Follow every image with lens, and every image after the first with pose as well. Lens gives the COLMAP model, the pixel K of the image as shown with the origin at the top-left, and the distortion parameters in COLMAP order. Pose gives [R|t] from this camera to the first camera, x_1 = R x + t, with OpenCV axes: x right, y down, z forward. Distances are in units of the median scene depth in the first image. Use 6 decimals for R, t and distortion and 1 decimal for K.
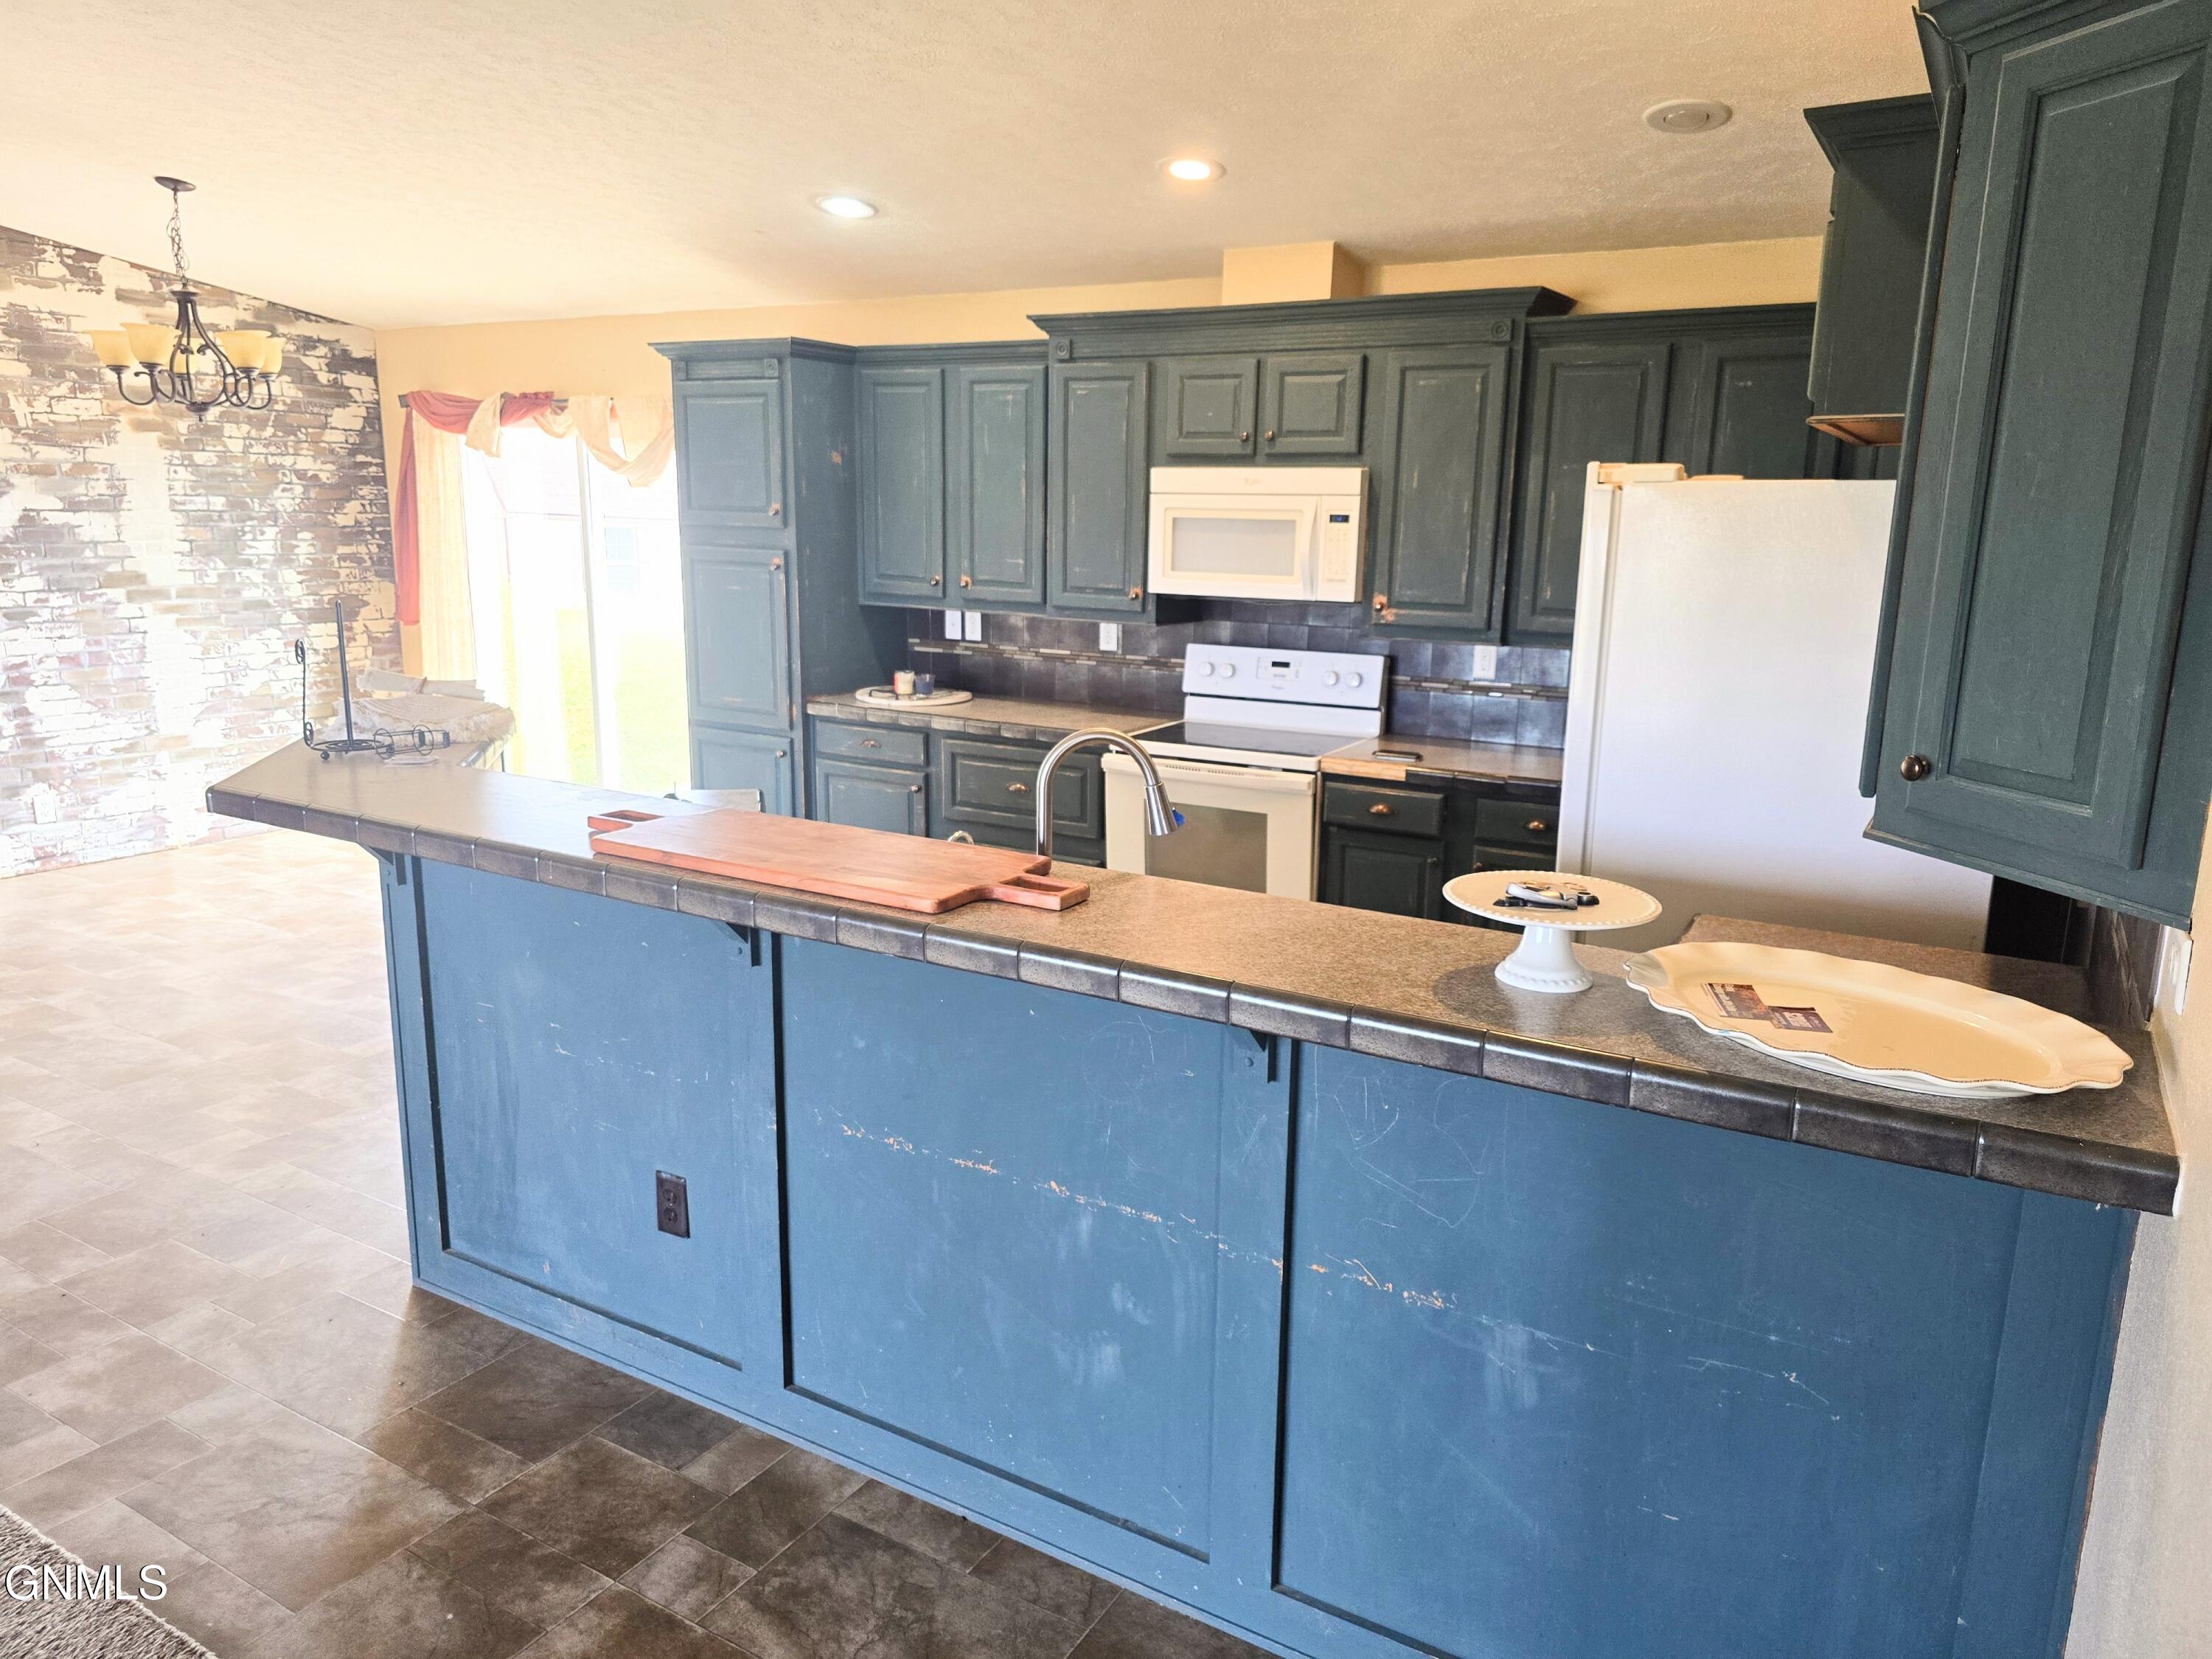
lens RADIAL K [[1491.2, 0, 1122.2], [0, 1491.2, 831.5], [0, 0, 1]] dist [0.056546, -0.046246]
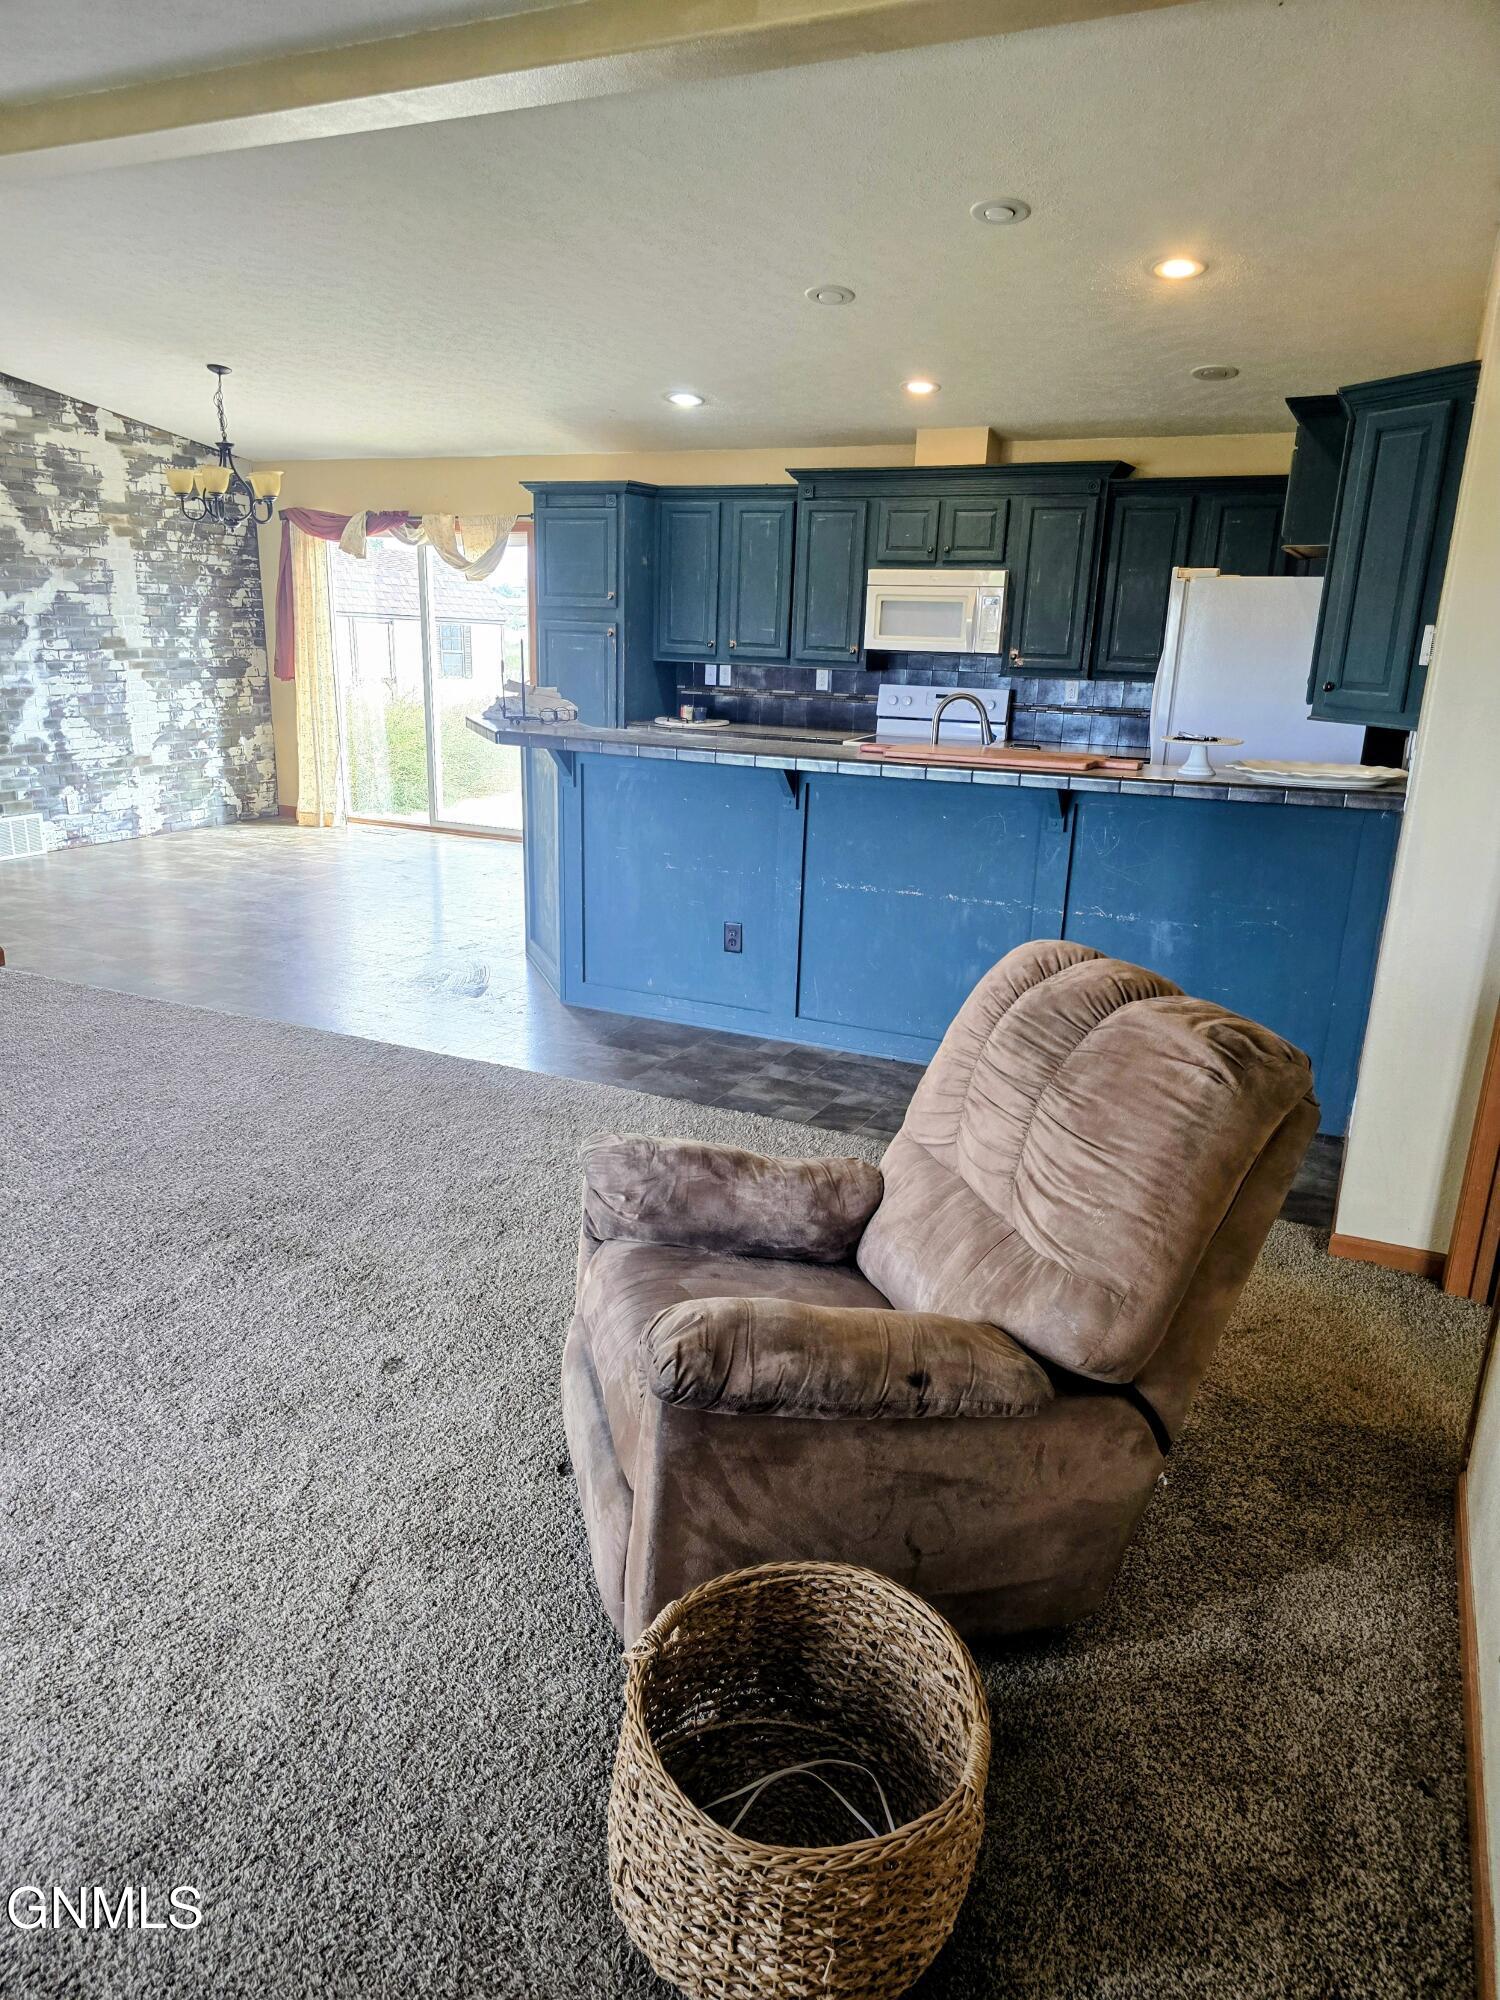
lens RADIAL K [[1348.3, 0, 724.4], [0, 1348.3, 1021.3], [0, 0, 1]] dist [0.056546, -0.046246]
pose [[0.997010, -0.015029, 0.075801, -0.237404], [0.008743, 0.996545, 0.082588, 0.110923], [-0.076780, -0.081678, 0.993697, -0.442344]]
